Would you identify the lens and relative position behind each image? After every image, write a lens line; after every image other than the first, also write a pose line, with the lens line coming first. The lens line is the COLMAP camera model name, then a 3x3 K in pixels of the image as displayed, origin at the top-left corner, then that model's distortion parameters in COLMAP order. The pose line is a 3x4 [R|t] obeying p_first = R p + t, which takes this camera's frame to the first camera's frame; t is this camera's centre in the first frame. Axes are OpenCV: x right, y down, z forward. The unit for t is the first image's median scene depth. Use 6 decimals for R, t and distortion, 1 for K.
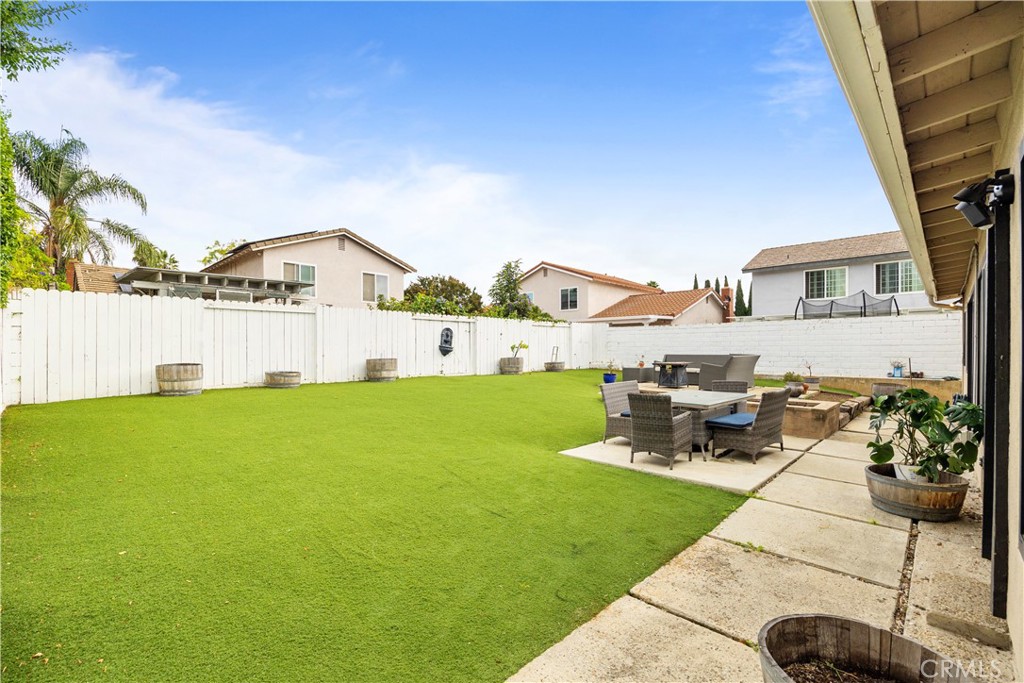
lens RADIAL K [[449.5, 0, 511.2], [0, 449.5, 346.0], [0, 0, 1]] dist [-0.002948, -0.000182]
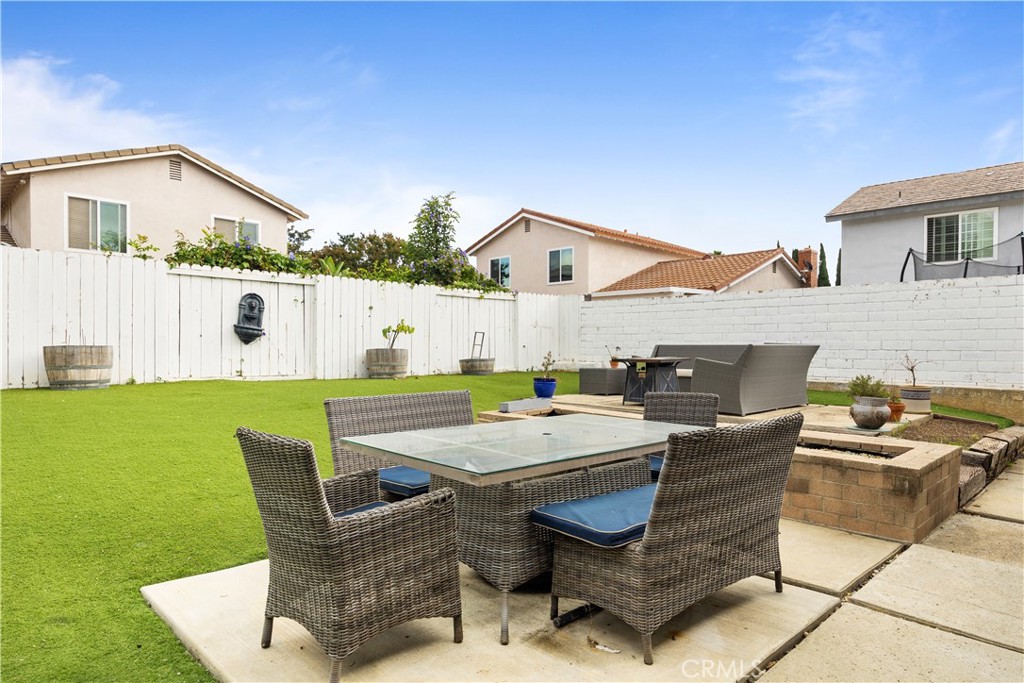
lens RADIAL K [[616.3, 0, 514.8], [0, 616.3, 348.5], [0, 0, 1]] dist [-0.000339, -0.000945]
pose [[0.999685, 0.007017, -0.024082, 0.188022], [-0.006813, 0.999940, 0.008520, 0.017938], [0.024141, -0.008353, 0.999674, 0.236449]]
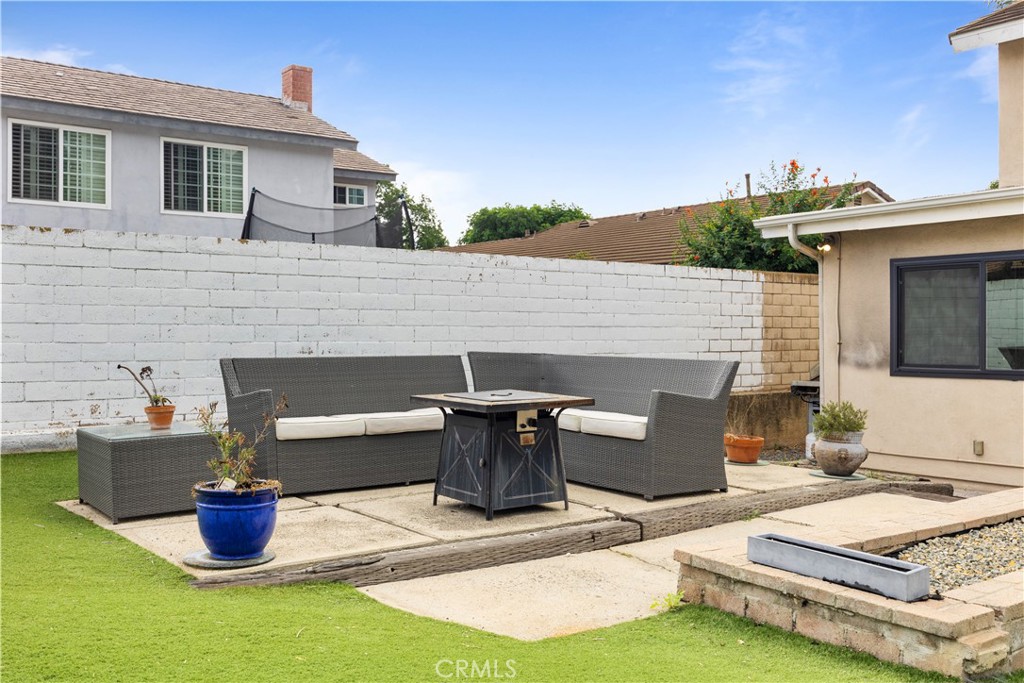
lens RADIAL K [[964.1, 0, 514.7], [0, 964.1, 339.0], [0, 0, 1]] dist [0.003563, 0.000000]
pose [[0.162879, -0.004498, 0.986636, -0.096435], [-0.008620, 0.999945, 0.005982, 0.005127], [-0.986608, -0.009479, 0.162832, 0.794685]]
